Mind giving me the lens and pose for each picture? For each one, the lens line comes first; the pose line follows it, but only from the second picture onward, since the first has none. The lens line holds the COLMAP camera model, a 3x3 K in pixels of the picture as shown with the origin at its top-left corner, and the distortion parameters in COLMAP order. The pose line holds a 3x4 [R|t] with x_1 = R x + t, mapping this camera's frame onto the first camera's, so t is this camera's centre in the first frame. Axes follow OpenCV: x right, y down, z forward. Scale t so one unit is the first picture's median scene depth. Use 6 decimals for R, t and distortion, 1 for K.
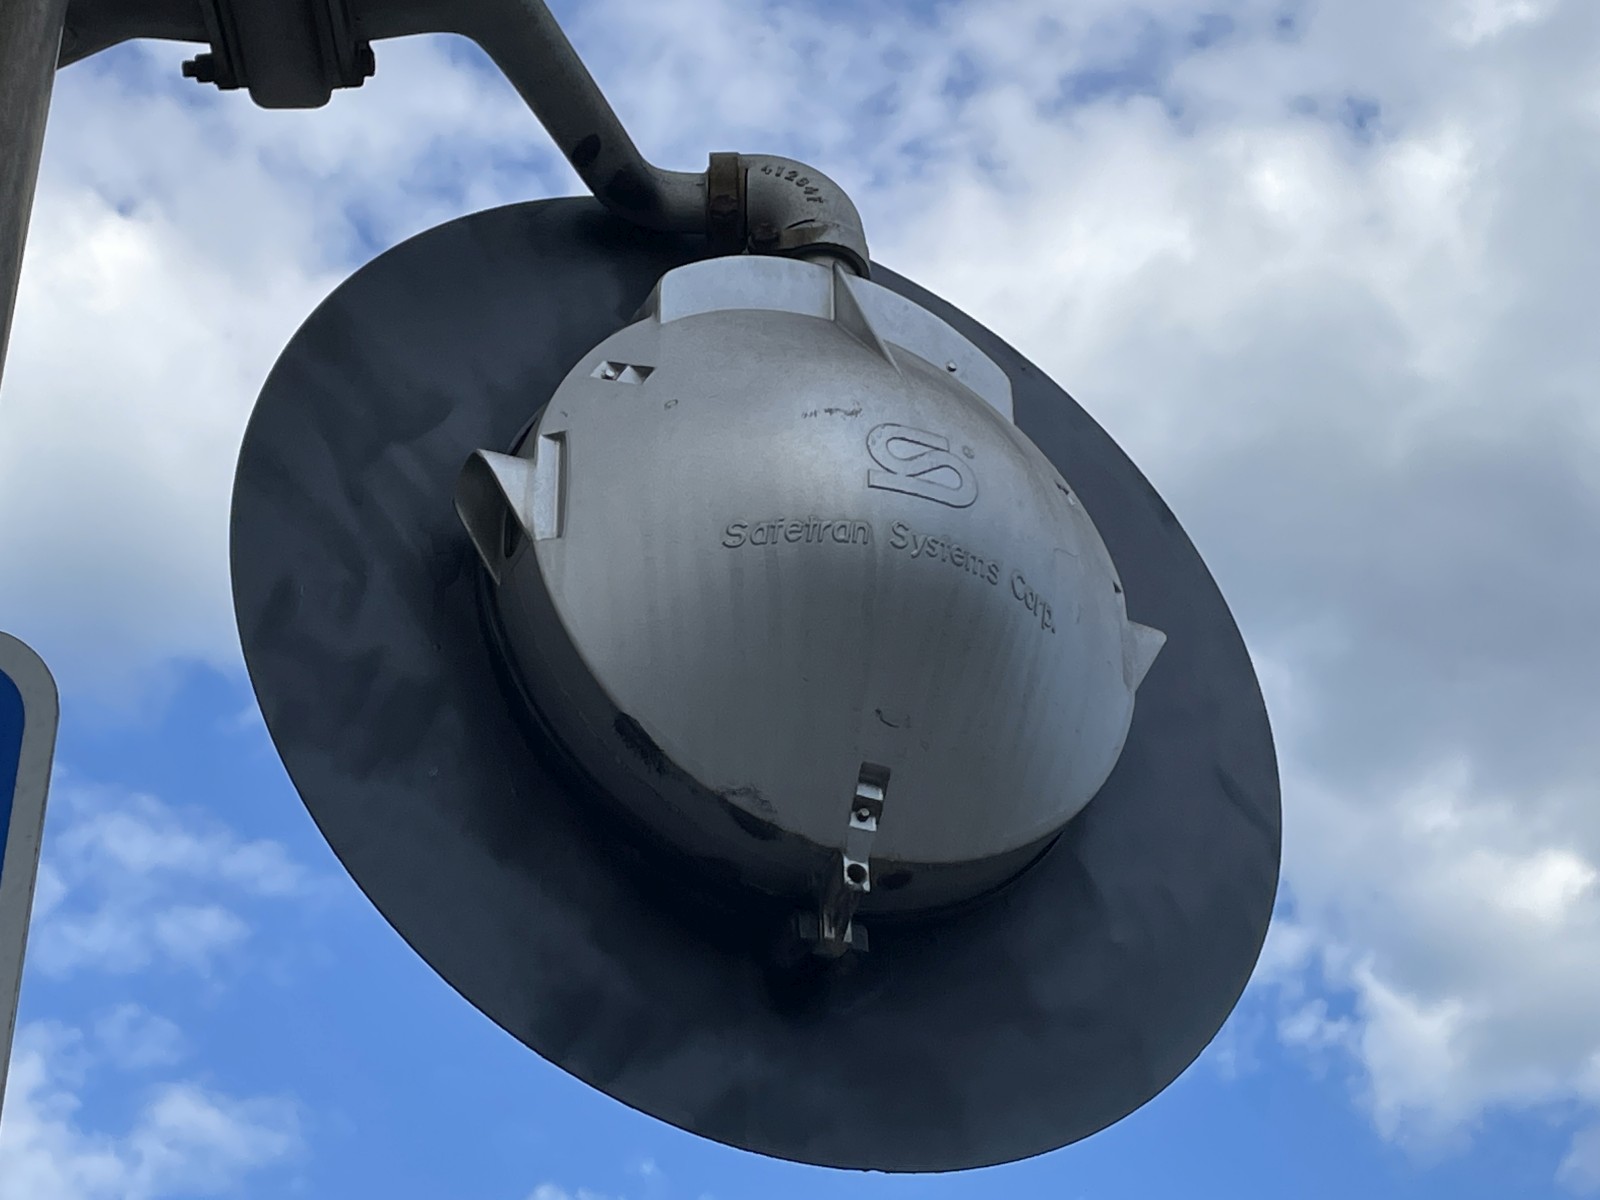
lens RADIAL K [[3088.4, 0, 800.0], [0, 3088.4, 600.0], [0, 0, 1]] dist [0.090359, 0.031211]
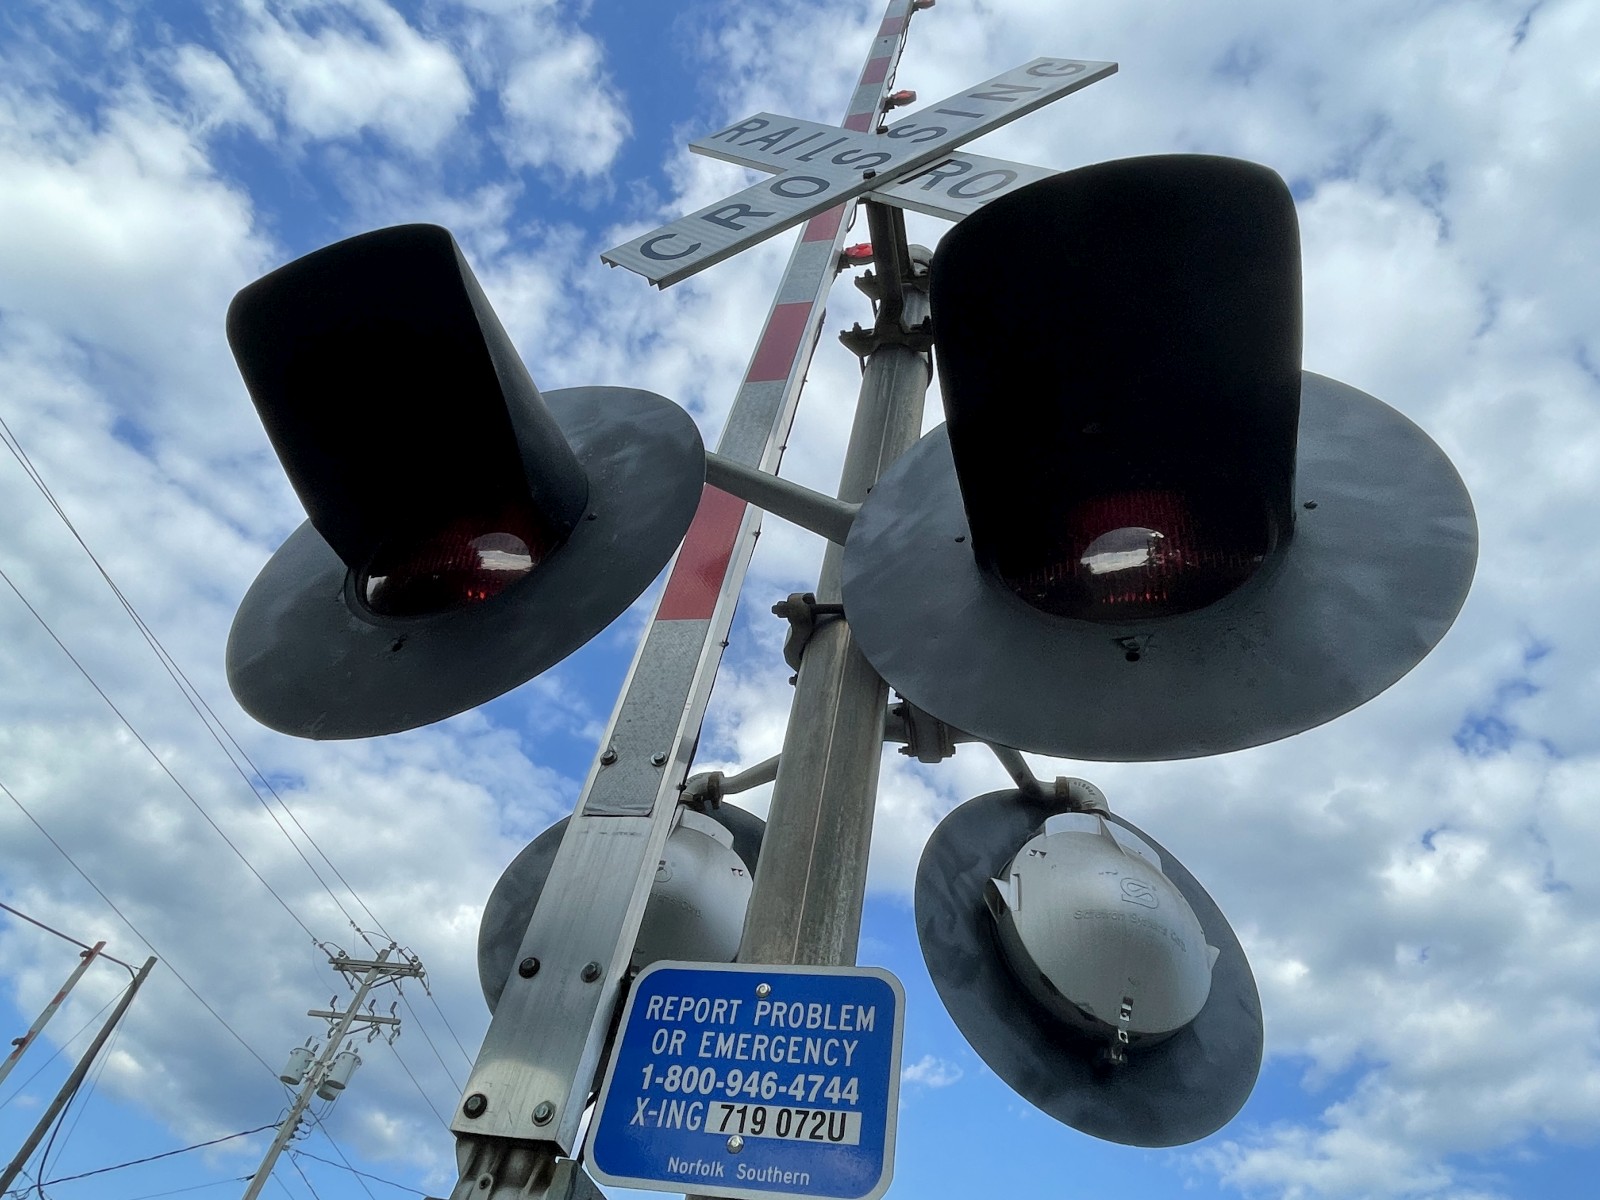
lens RADIAL K [[975.7, 0, 810.4], [0, 975.7, 599.4], [0, 0, 1]] dist [0.002874, 0.002354]
pose [[0.978767, -0.000400, -0.204974, -0.080223], [-0.049815, 0.969553, -0.239762, -0.076295], [0.198829, 0.244882, 0.948947, -0.061345]]
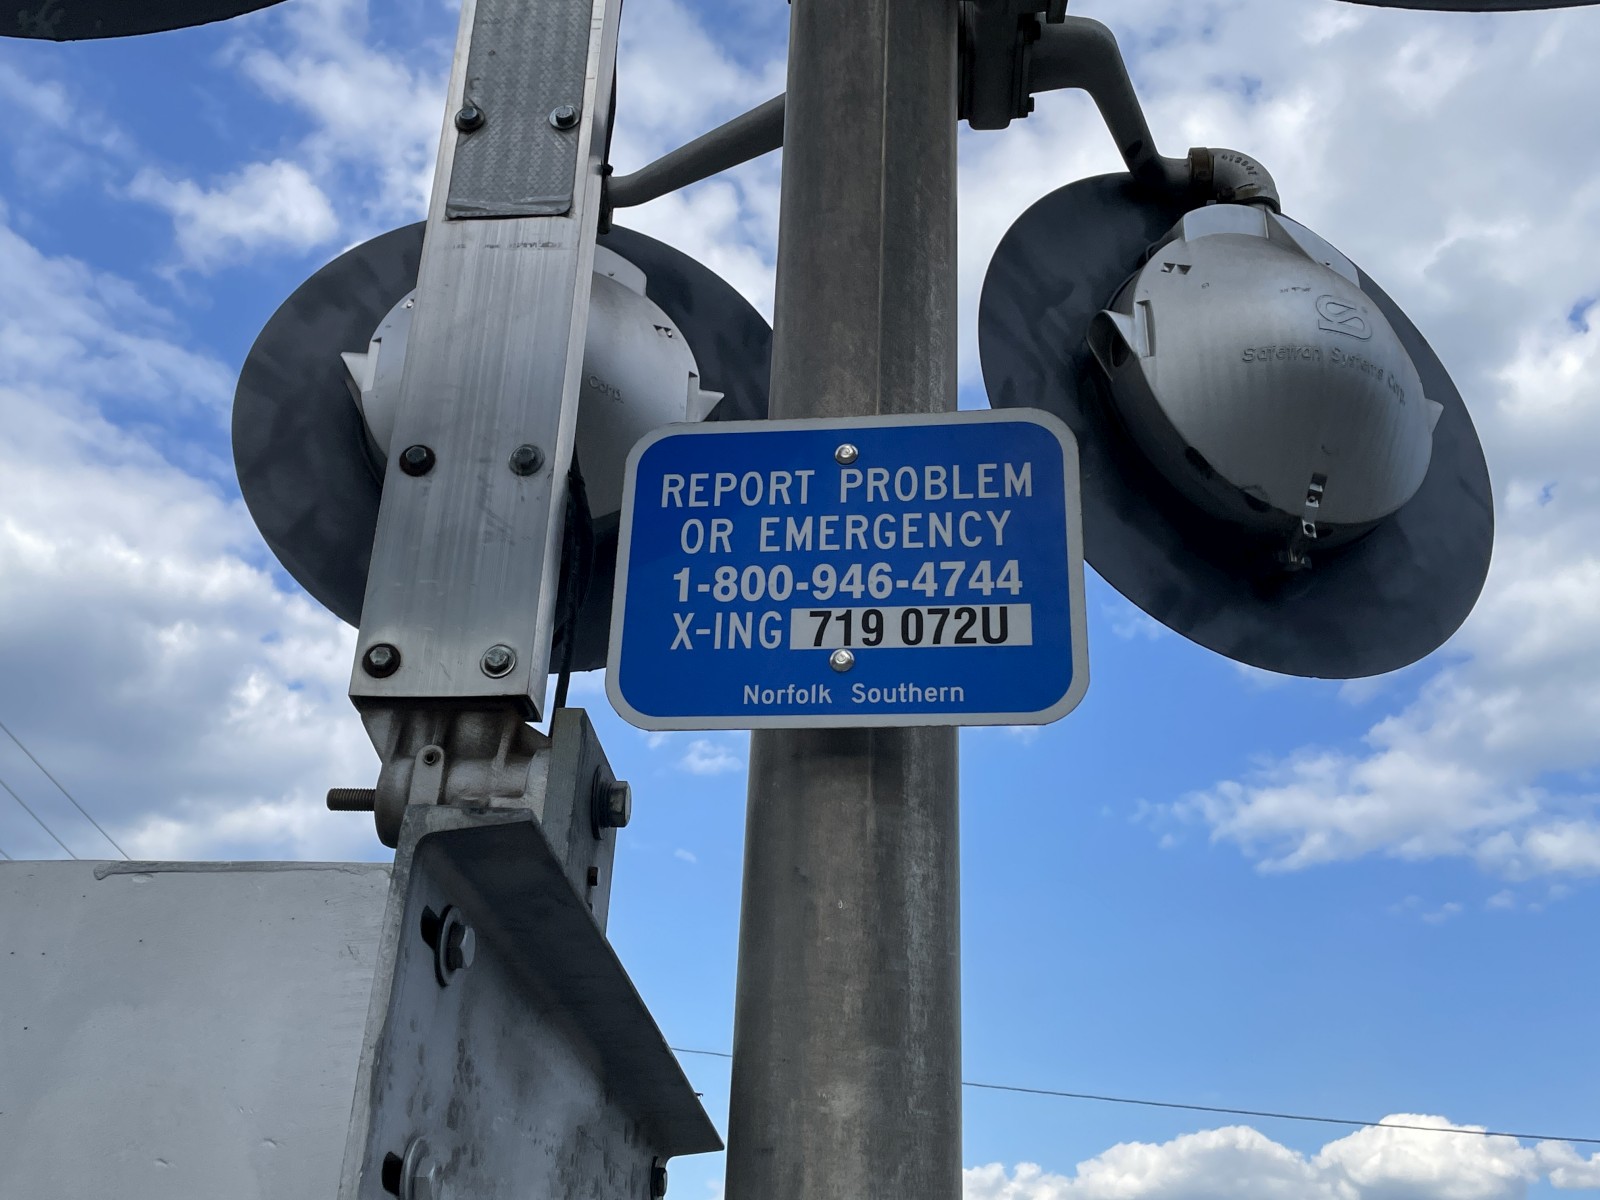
lens RADIAL K [[1713.6, 0, 778.7], [0, 1713.6, 583.7], [0, 0, 1]] dist [0.069539, 0.004239]
pose [[0.996909, 0.011164, -0.077765, -0.220560], [-0.001628, 0.992574, 0.121634, -0.009248], [0.078545, -0.121131, 0.989524, -0.109410]]
